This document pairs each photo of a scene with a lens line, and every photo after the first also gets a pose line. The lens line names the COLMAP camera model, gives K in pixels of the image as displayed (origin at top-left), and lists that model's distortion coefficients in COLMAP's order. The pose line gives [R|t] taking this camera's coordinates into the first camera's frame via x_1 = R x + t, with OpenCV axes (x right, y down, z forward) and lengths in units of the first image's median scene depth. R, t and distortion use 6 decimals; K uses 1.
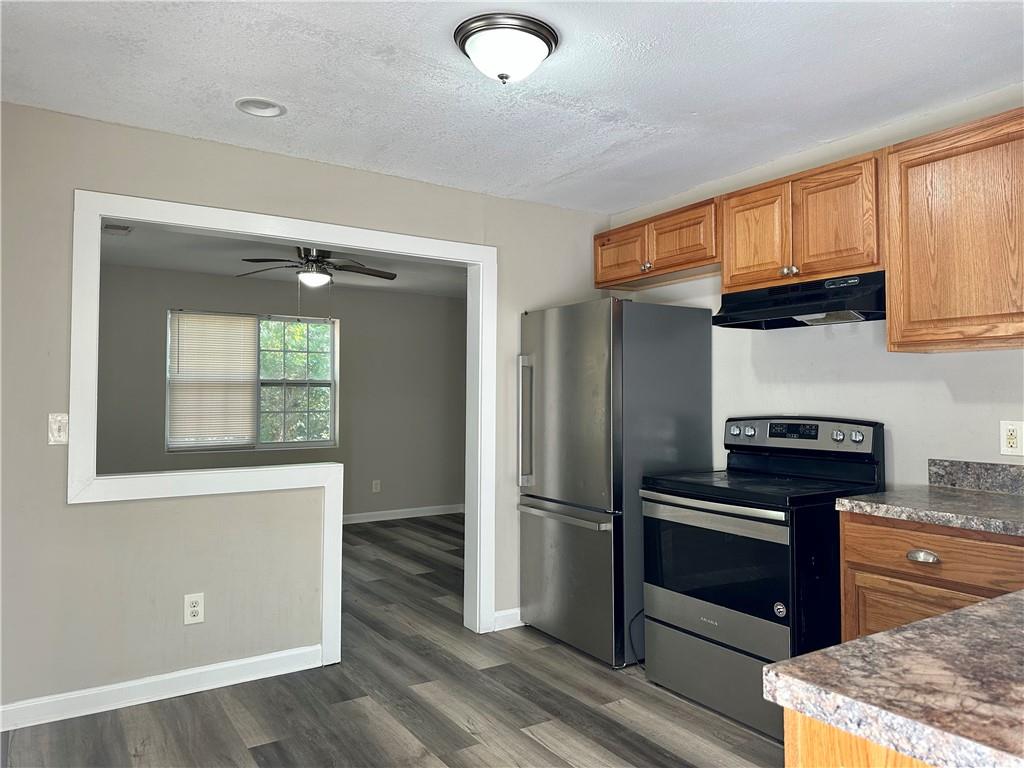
lens RADIAL K [[720.9, 0, 508.9], [0, 720.9, 379.9], [0, 0, 1]] dist [0.108756, -0.149059]
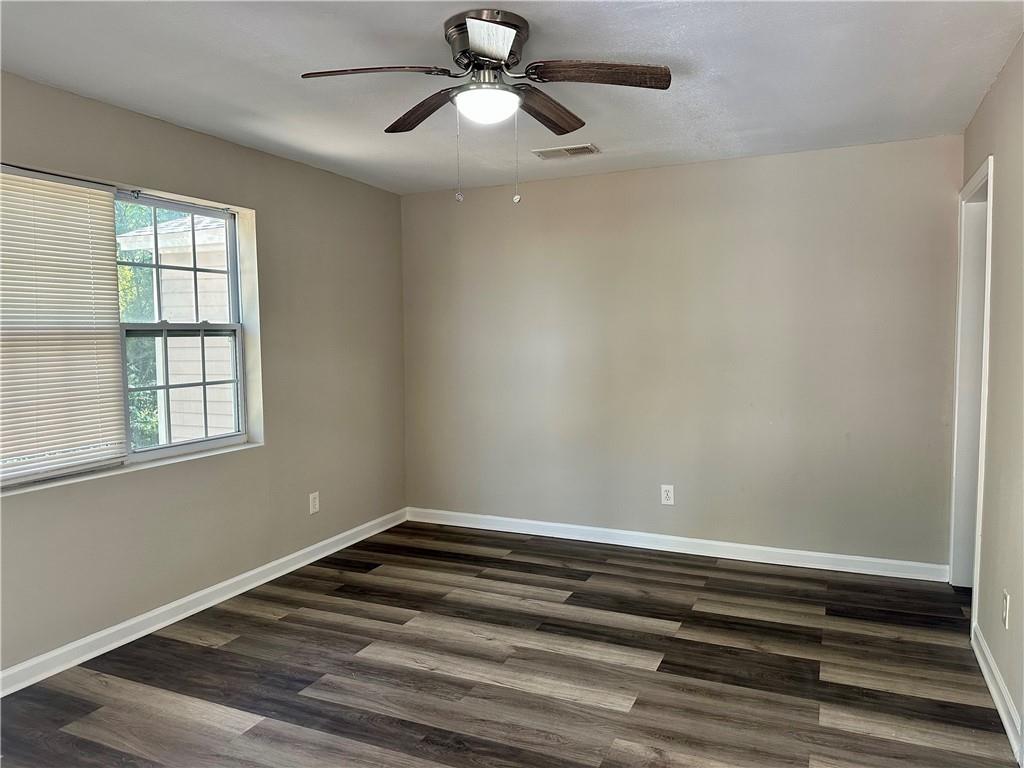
lens RADIAL K [[730.1, 0, 512.7], [0, 730.1, 397.2], [0, 0, 1]] dist [0.060994, -0.108102]
pose [[0.845127, -0.058075, 0.531402, -0.834643], [-0.001115, 0.993888, 0.110392, -0.013665], [-0.534565, -0.093888, 0.839896, 0.962384]]
